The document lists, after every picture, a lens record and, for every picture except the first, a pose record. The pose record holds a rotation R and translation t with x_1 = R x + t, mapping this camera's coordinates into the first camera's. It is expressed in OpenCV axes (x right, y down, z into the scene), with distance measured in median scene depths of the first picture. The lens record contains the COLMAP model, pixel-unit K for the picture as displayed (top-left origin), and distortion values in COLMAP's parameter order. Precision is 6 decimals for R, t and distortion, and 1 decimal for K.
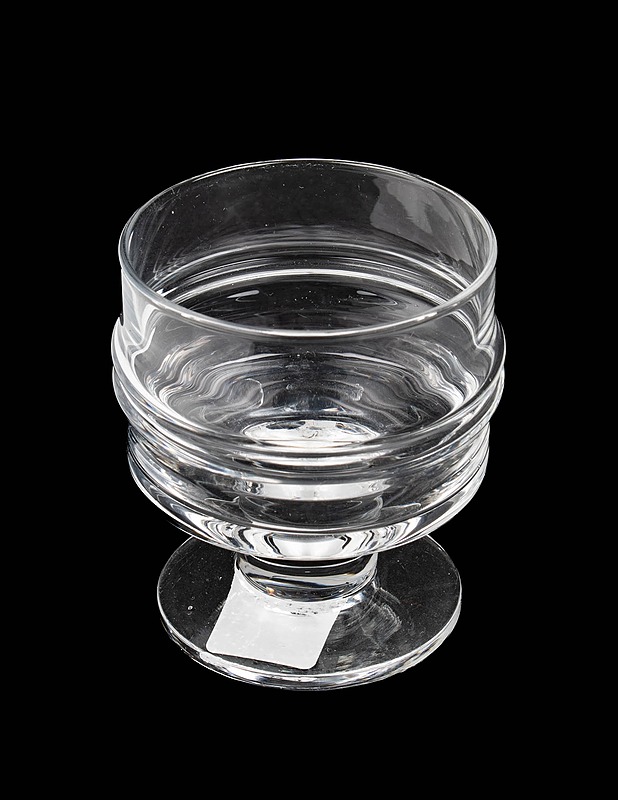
lens RADIAL K [[1868.5, 0, 309.2], [0, 1868.5, 399.5], [0, 0, 1]] dist [-0.050158, 0.000000]
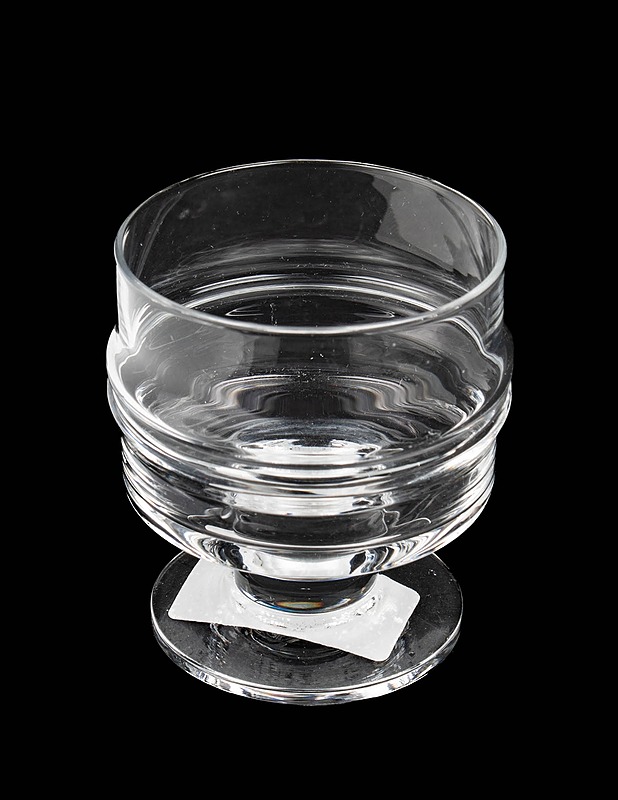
lens RADIAL K [[2152.0, 0, 307.9], [0, 2152.0, 401.2], [0, 0, 1]] dist [-0.023839, 0.000000]
pose [[0.999976, 0.001923, 0.006638, -0.009602], [-0.001928, 0.999998, 0.000758, -0.005663], [-0.006637, -0.000771, 0.999978, -0.123514]]
